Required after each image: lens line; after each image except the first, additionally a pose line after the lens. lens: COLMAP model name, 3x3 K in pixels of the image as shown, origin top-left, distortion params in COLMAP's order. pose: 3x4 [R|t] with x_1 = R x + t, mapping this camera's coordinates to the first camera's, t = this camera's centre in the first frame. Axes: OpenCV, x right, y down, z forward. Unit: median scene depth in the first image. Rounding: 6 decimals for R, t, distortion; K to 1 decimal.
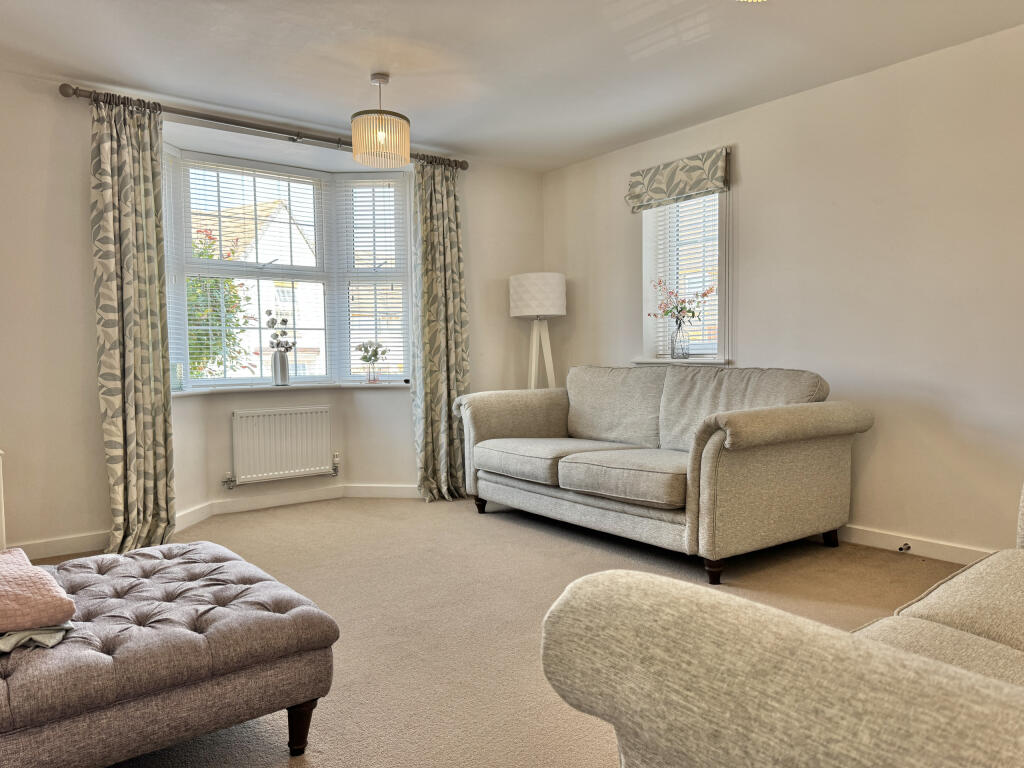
lens RADIAL K [[726.0, 0, 512.0], [0, 726.0, 384.0], [0, 0, 1]] dist [0.004475, 0.000446]
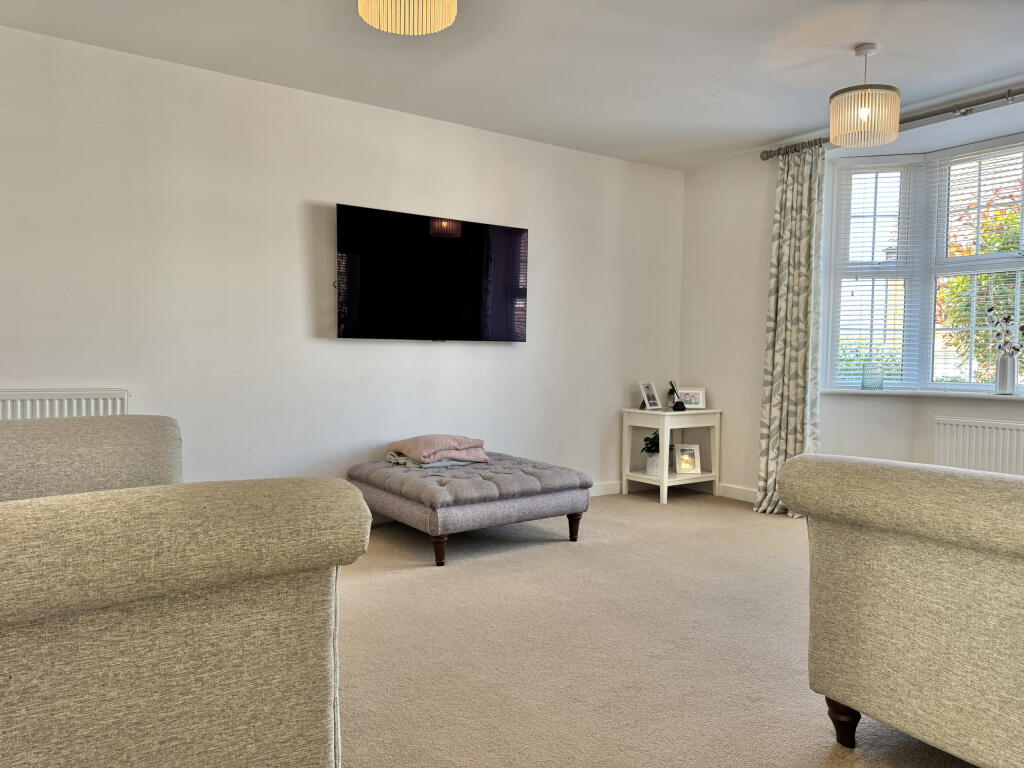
lens RADIAL K [[726.0, 0, 512.0], [0, 726.0, 384.0], [0, 0, 1]] dist [0.004475, 0.000446]
pose [[-0.075287, 0.052080, -0.995801, 0.733511], [-0.055120, 0.996891, 0.056305, -0.034215], [0.995637, 0.059128, -0.072183, 0.629815]]
